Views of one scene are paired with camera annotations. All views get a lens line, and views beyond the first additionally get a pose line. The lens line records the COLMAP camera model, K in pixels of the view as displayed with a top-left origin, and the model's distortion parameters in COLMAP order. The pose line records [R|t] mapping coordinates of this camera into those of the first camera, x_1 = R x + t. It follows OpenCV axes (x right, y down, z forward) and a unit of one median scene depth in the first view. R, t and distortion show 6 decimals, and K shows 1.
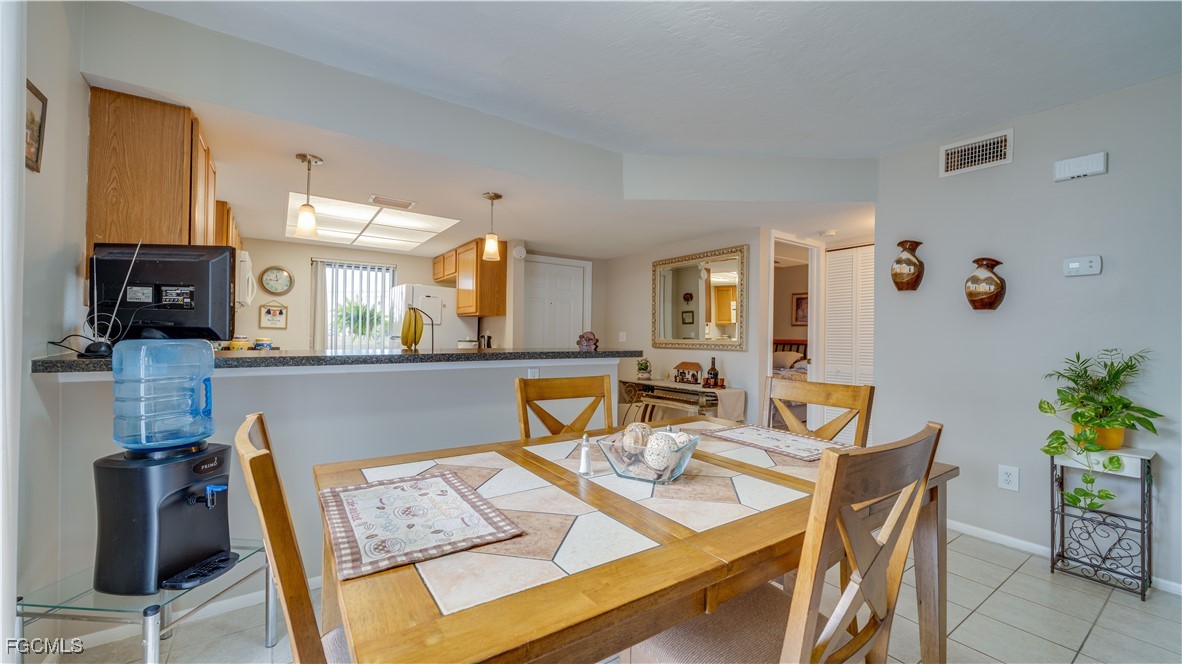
lens RADIAL K [[455.3, 0, 587.9], [0, 455.3, 334.2], [0, 0, 1]] dist [-0.004593, -0.000099]
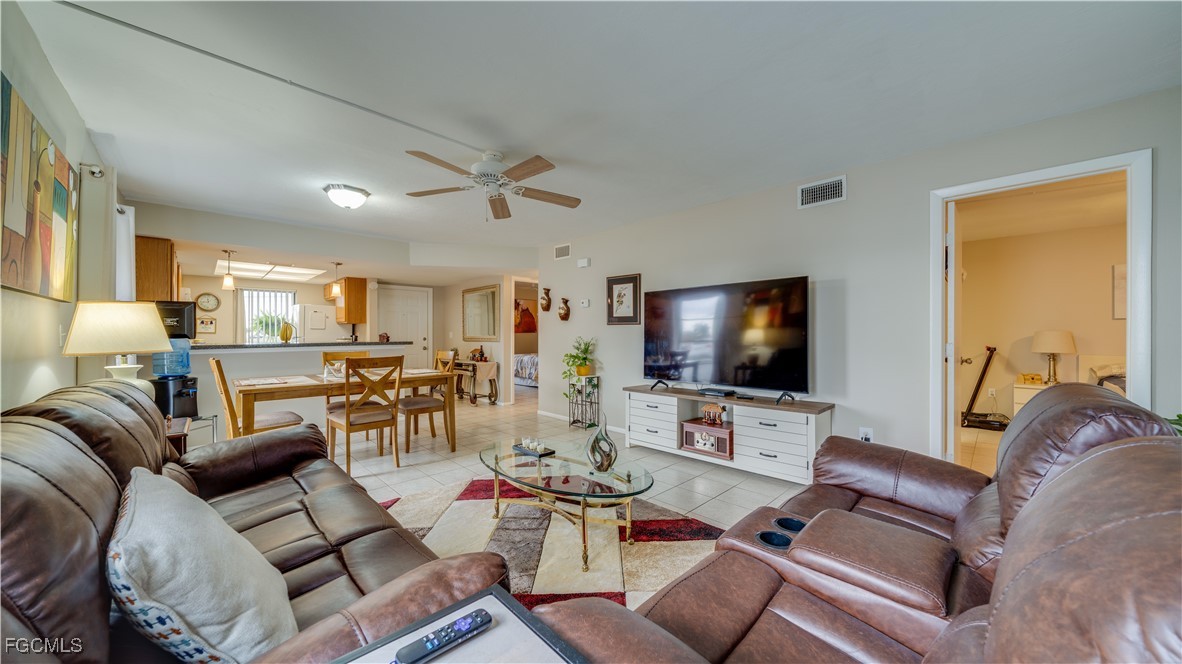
lens RADIAL K [[407.4, 0, 590.3], [0, 407.4, 331.0], [0, 0, 1]] dist [-0.000760, -0.000035]
pose [[0.985737, -0.012756, 0.167809, 0.435450], [0.013018, 0.999915, -0.000460, -0.000060], [-0.167789, 0.002638, 0.985819, -0.694666]]
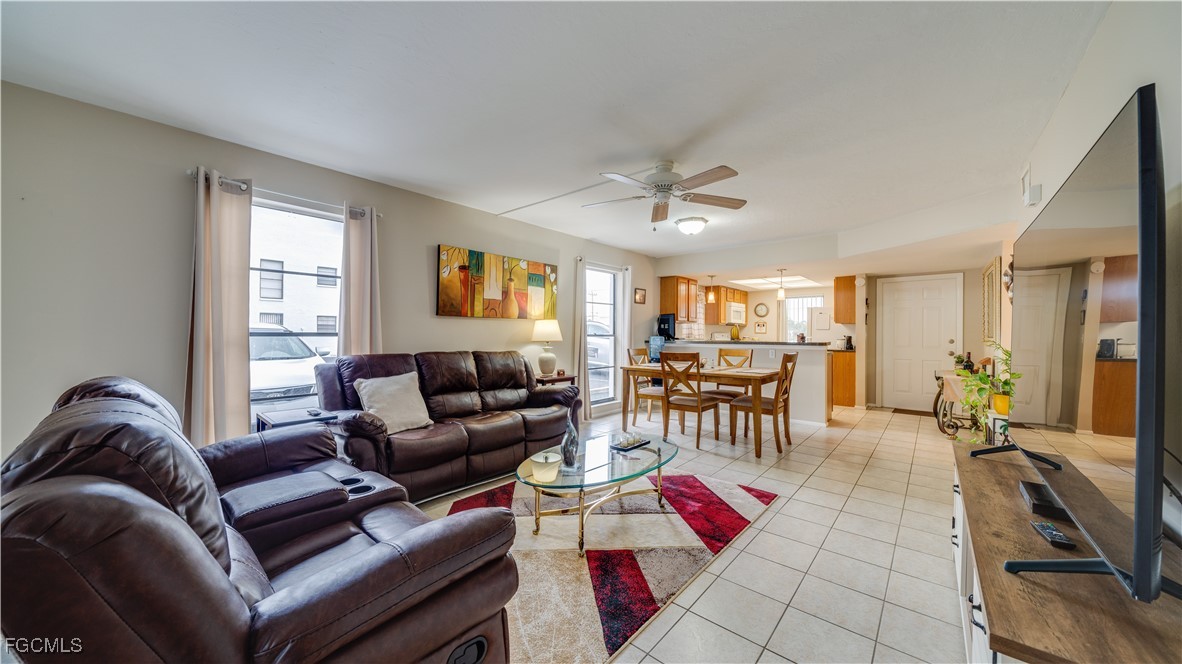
lens RADIAL K [[407.4, 0, 592.9], [0, 407.4, 335.5], [0, 0, 1]] dist [-0.000760, -0.000035]
pose [[0.253615, -0.006216, -0.967285, 1.096903], [0.002602, 0.999980, -0.005744, 0.009730], [0.967302, -0.001060, 0.253626, -0.270253]]
